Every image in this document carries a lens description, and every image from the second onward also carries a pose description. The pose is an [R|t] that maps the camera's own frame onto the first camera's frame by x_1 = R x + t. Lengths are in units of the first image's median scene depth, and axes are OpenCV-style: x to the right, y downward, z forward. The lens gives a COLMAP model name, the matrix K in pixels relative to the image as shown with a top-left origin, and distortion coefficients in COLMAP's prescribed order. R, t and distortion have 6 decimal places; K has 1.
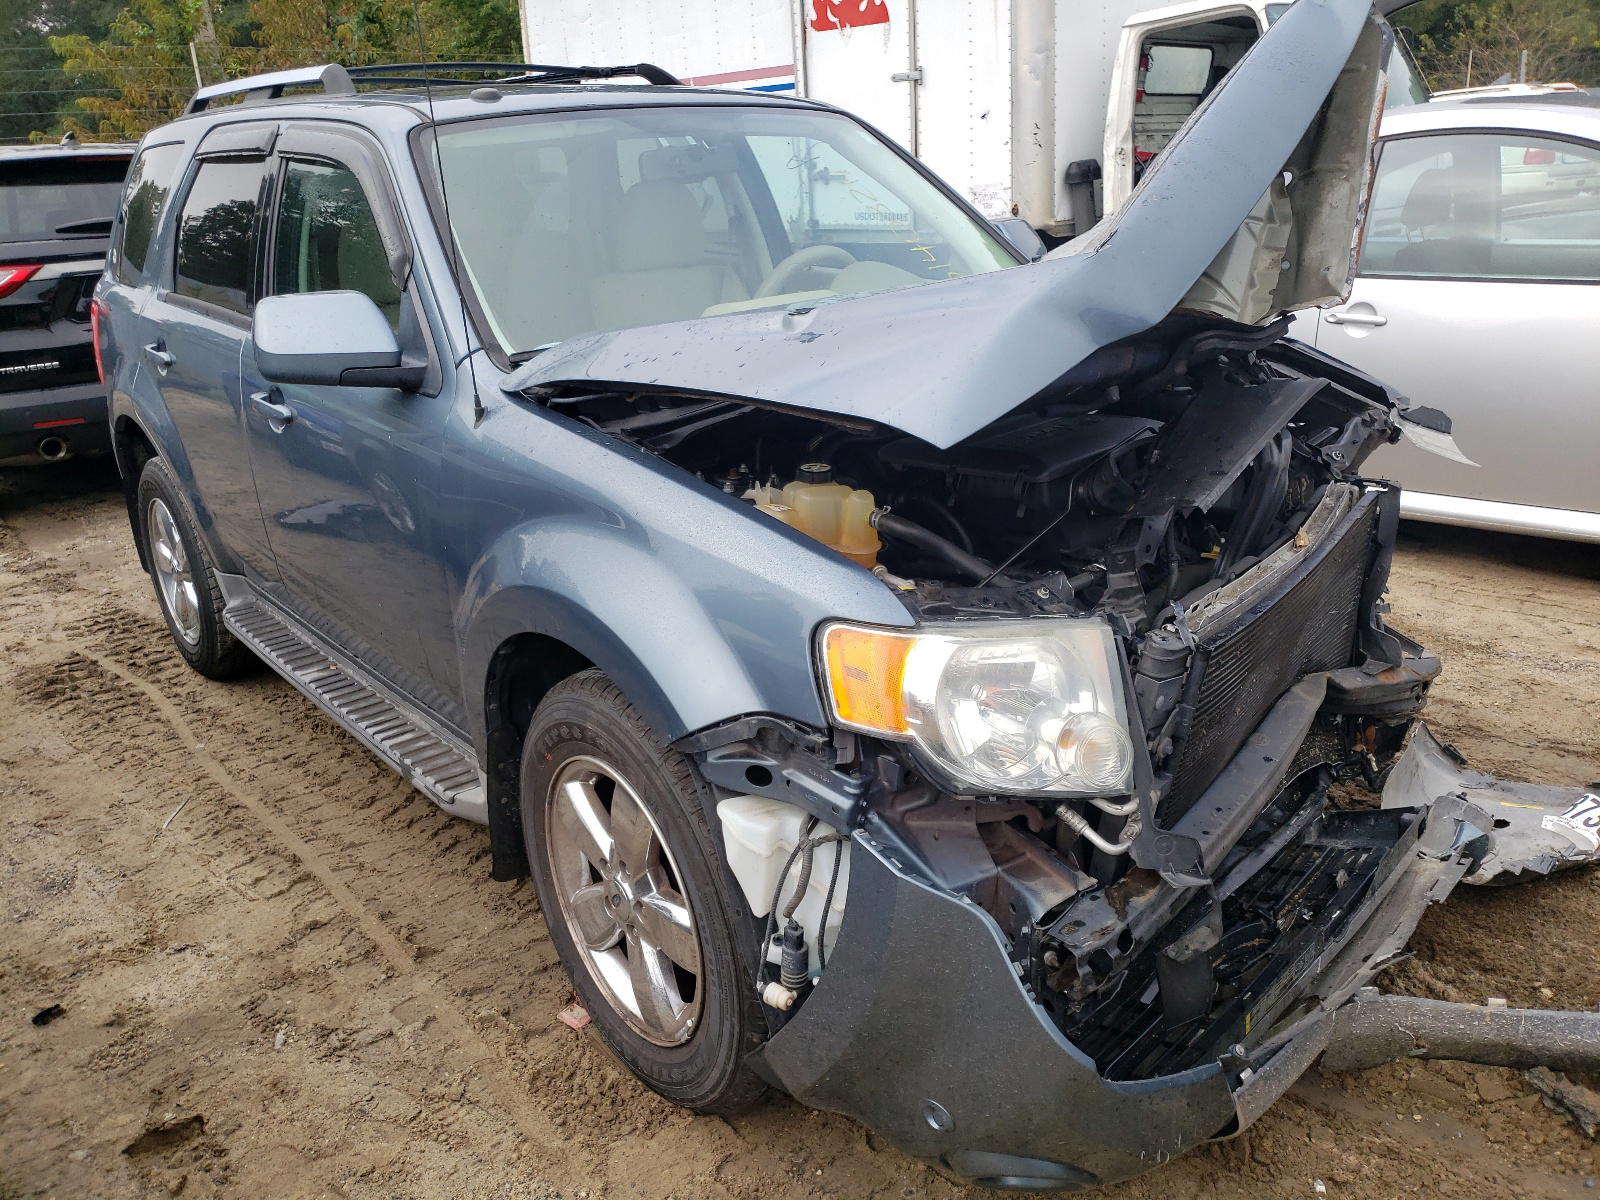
lens RADIAL K [[1220.2, 0, 794.3], [0, 1220.2, 593.1], [0, 0, 1]] dist [0.005456, -0.003295]
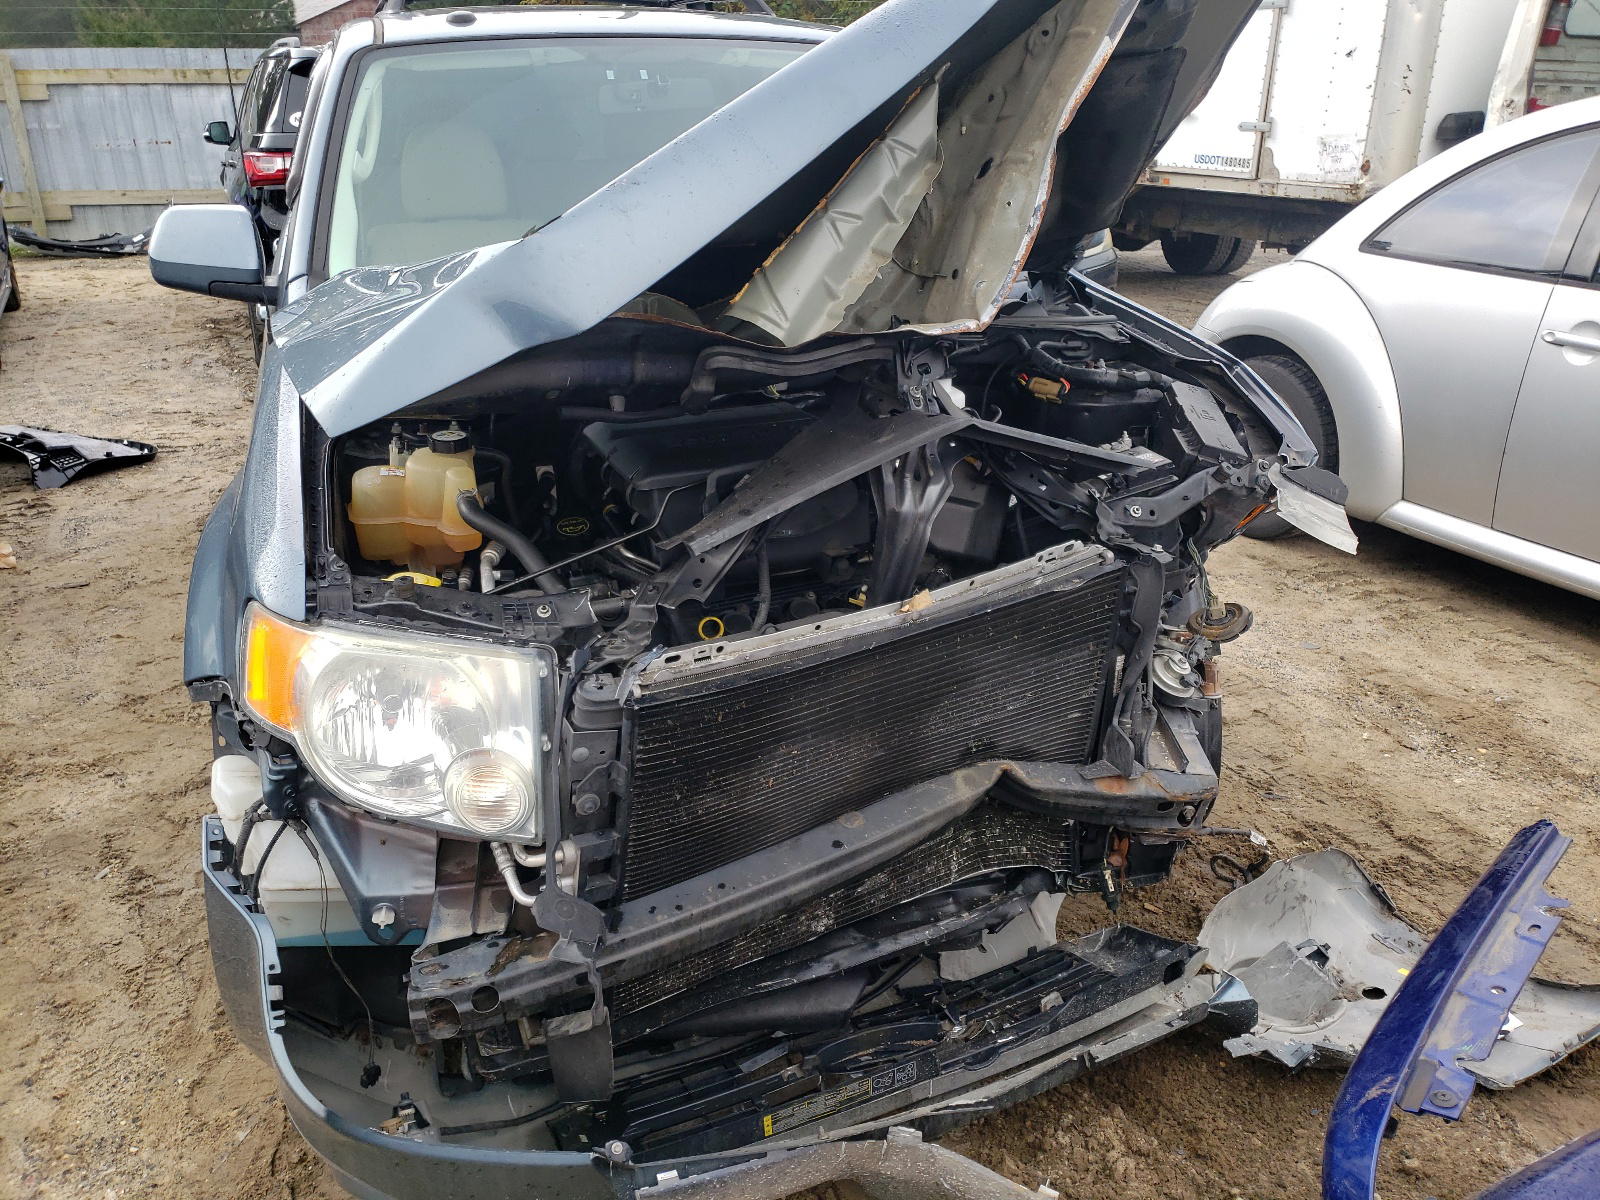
lens RADIAL K [[1220.2, 0, 797.7], [0, 1220.2, 608.2], [0, 0, 1]] dist [0.005456, -0.003295]
pose [[0.934176, 0.184212, -0.305582, 0.430211], [-0.162357, 0.982081, 0.095691, -0.078160], [0.317734, -0.039779, 0.947345, 0.127343]]
